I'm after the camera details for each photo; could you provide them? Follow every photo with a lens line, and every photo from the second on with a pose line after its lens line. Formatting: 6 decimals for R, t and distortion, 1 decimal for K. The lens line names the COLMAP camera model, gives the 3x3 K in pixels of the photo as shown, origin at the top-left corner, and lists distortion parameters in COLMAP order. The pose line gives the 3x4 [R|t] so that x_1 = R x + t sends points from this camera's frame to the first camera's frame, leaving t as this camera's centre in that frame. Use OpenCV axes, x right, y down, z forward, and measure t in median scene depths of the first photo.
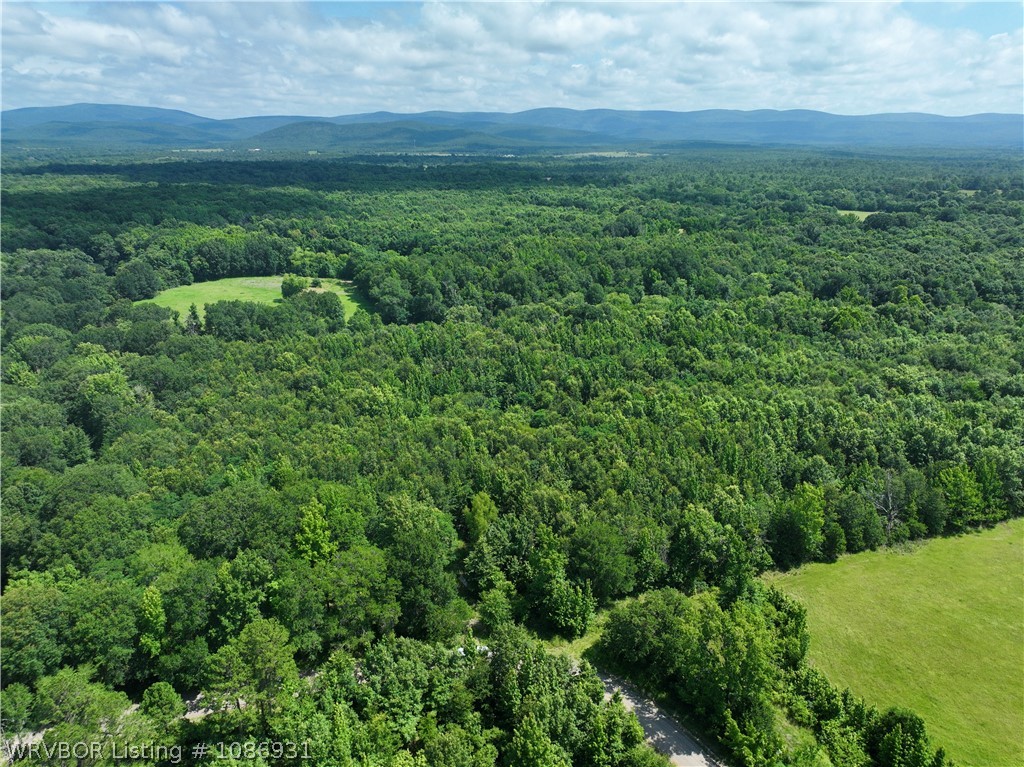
lens RADIAL K [[718.9, 0, 514.0], [0, 718.9, 386.6], [0, 0, 1]] dist [-0.002208, 0.020078]
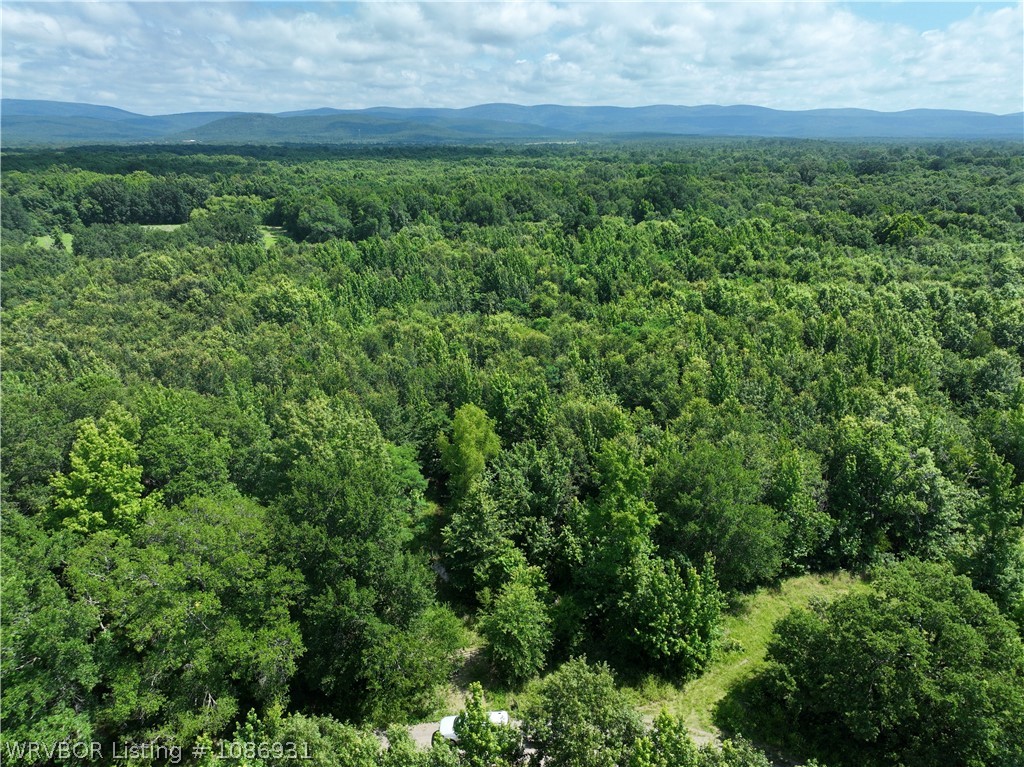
lens RADIAL K [[718.9, 0, 514.0], [0, 718.9, 386.6], [0, 0, 1]] dist [-0.002208, 0.020078]
pose [[0.997562, -0.026752, 0.064448, -0.041149], [0.026697, 0.999642, 0.001717, 0.117864], [-0.064471, 0.000008, 0.997920, 0.409425]]
